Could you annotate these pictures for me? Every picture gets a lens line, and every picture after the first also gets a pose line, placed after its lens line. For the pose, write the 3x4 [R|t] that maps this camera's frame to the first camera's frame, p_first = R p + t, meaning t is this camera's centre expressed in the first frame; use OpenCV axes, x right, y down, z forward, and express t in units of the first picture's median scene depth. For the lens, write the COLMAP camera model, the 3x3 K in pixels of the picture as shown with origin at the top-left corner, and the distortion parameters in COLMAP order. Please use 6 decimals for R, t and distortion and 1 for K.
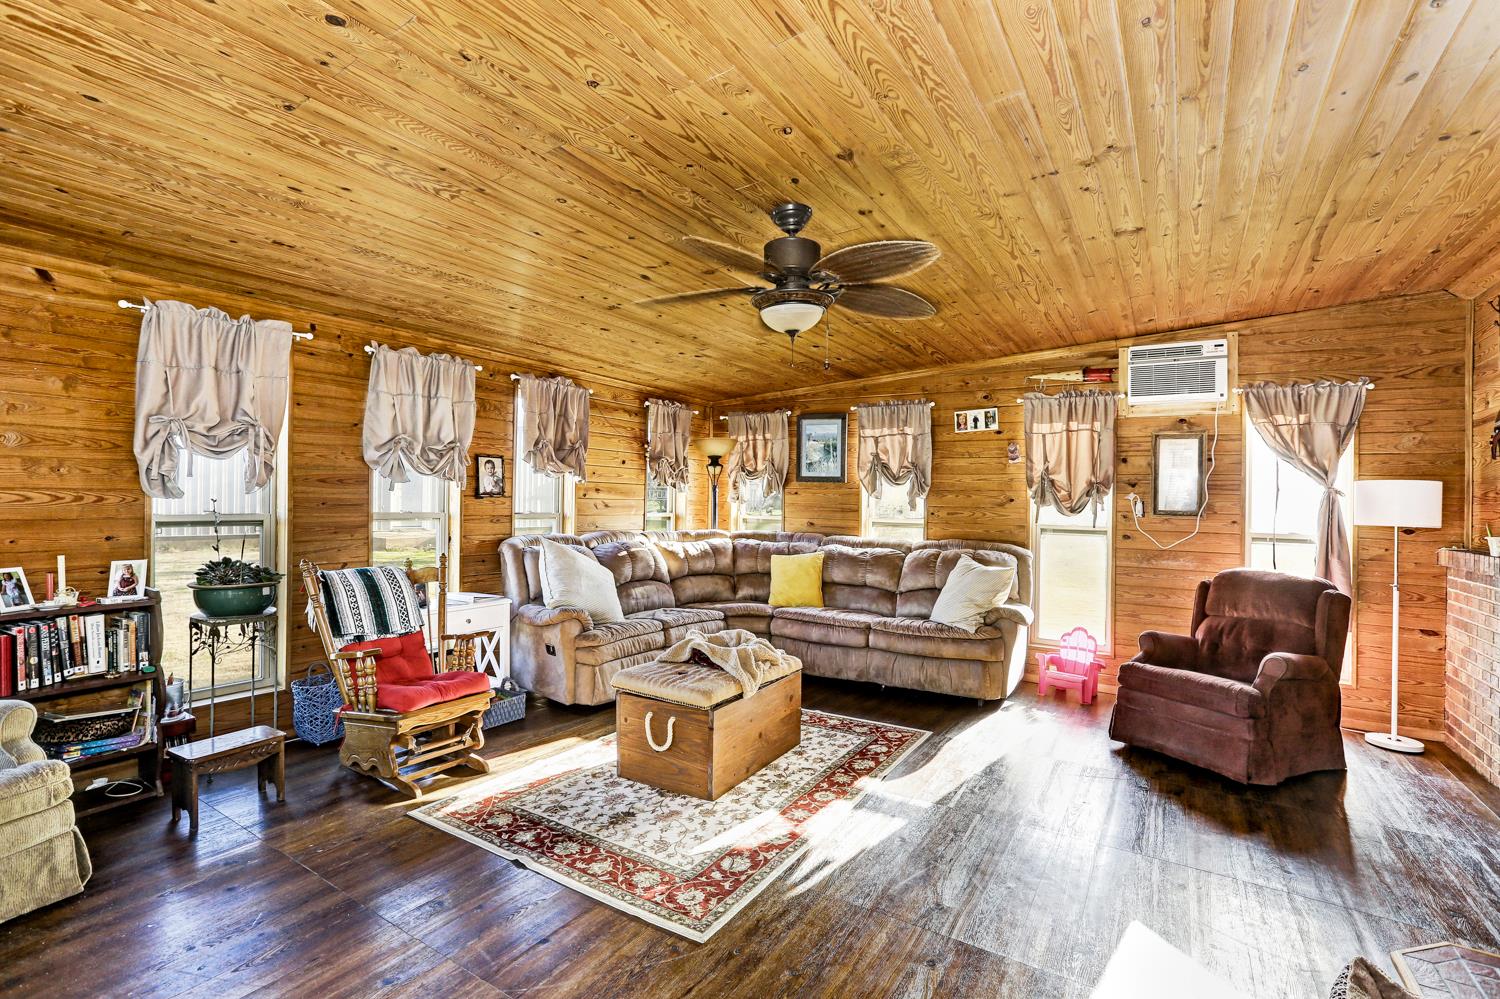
lens RADIAL K [[684.9, 0, 787.8], [0, 684.9, 495.6], [0, 0, 1]] dist [-0.033605, 0.000854]
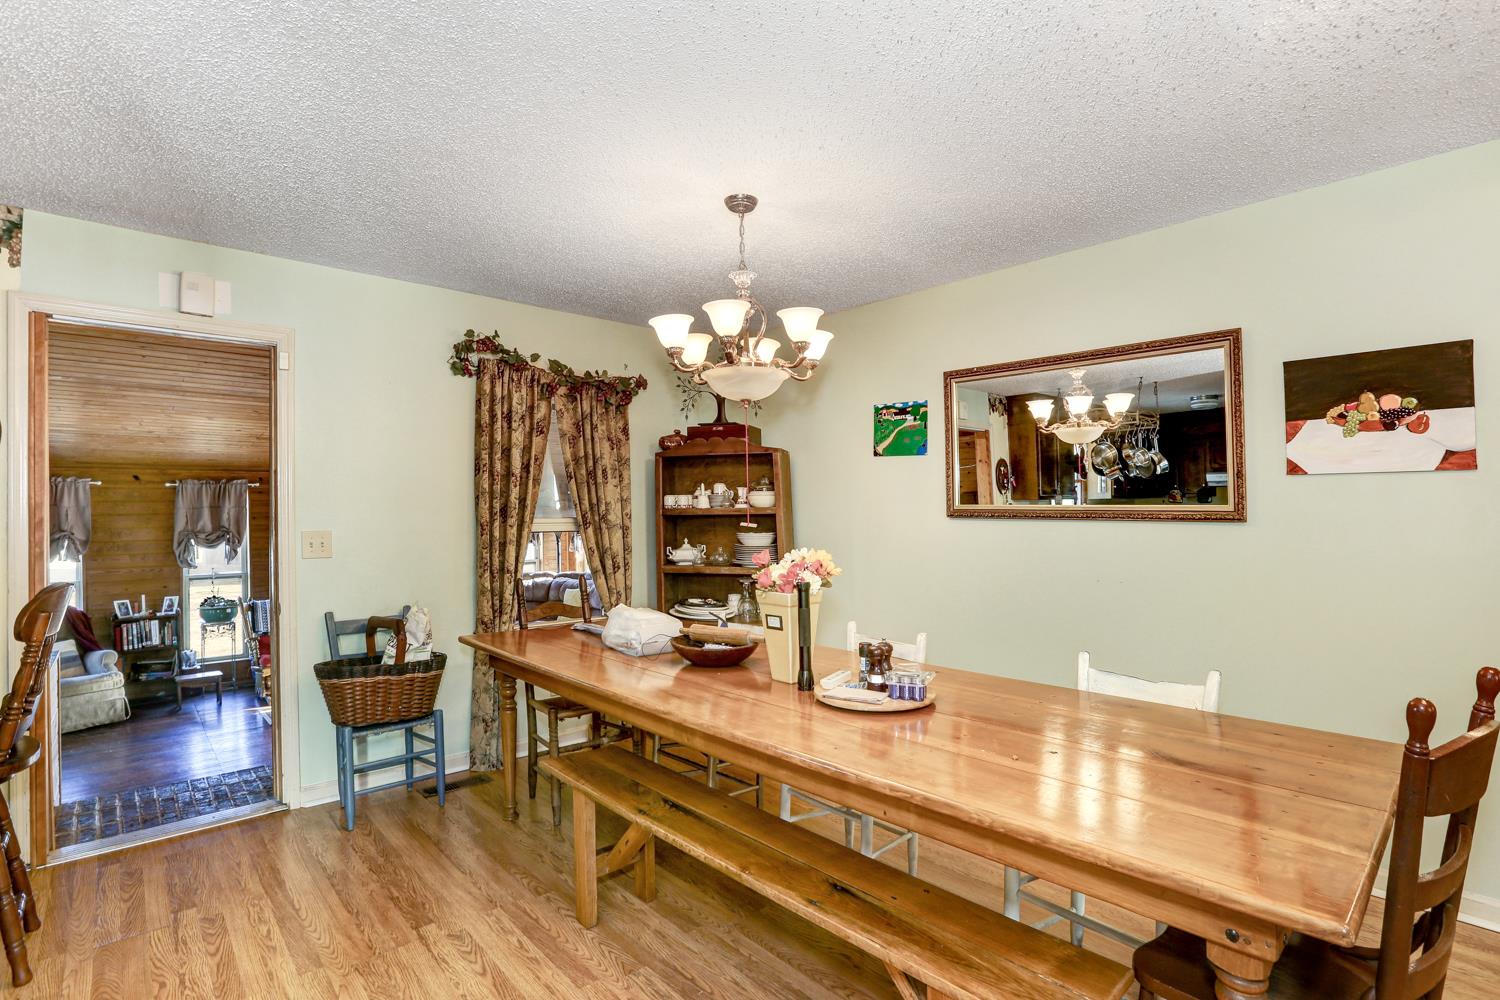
lens RADIAL K [[684.9, 0, 741.9], [0, 684.9, 503.9], [0, 0, 1]] dist [-0.033605, 0.000854]
pose [[0.963063, -0.035527, -0.266920, 1.414441], [0.029807, 0.999232, -0.025450, -0.096642], [0.267620, 0.016554, 0.963382, -0.647501]]
